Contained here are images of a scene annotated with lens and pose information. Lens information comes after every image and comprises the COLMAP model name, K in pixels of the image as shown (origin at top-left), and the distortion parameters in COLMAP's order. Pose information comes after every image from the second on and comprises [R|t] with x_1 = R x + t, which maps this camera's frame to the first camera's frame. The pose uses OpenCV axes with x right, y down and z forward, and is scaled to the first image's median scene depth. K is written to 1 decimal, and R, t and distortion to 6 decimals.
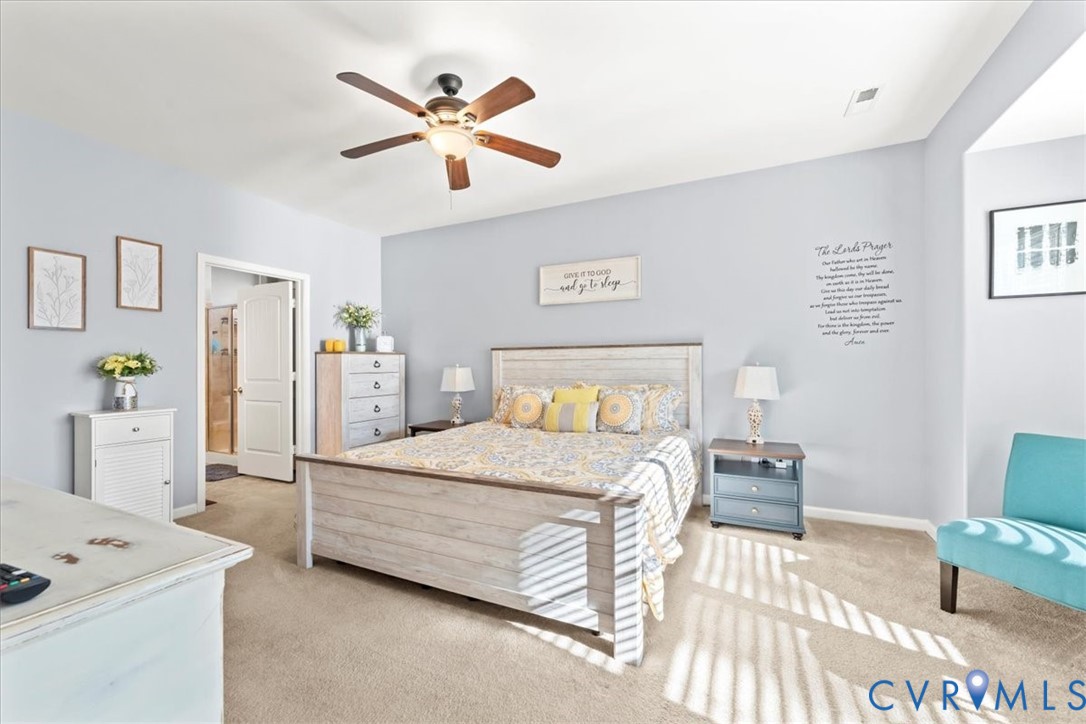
lens RADIAL K [[438.2, 0, 537.8], [0, 438.2, 364.0], [0, 0, 1]] dist [0.003325, 0.000018]
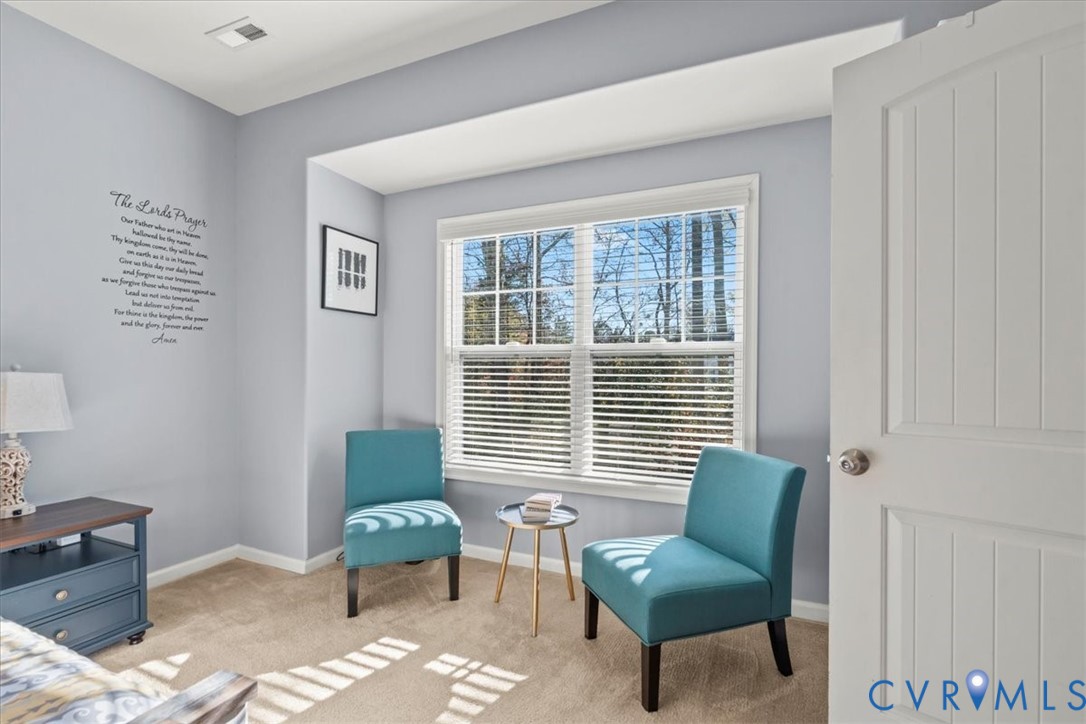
lens RADIAL K [[510.9, 0, 534.8], [0, 510.9, 373.5], [0, 0, 1]] dist [0.002310, 0.000977]
pose [[-0.040859, -0.003348, 0.999159, -0.165891], [-0.009104, 0.999954, 0.002978, -0.001079], [-0.999123, -0.008974, -0.040888, 0.416959]]
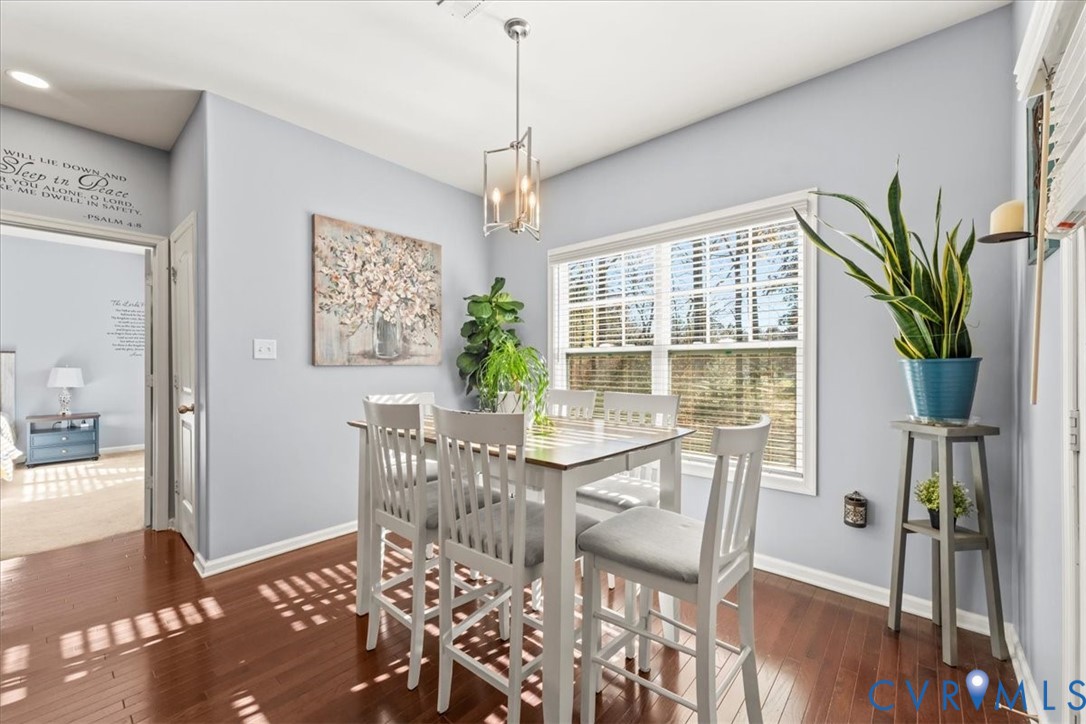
lens RADIAL K [[438.2, 0, 554.7], [0, 438.2, 366.4], [0, 0, 1]] dist [0.003325, 0.000018]
pose [[0.249443, 0.006550, 0.968367, -0.663654], [-0.003359, 0.999977, -0.005899, 0.005307], [-0.968384, -0.001781, 0.249459, -1.225955]]
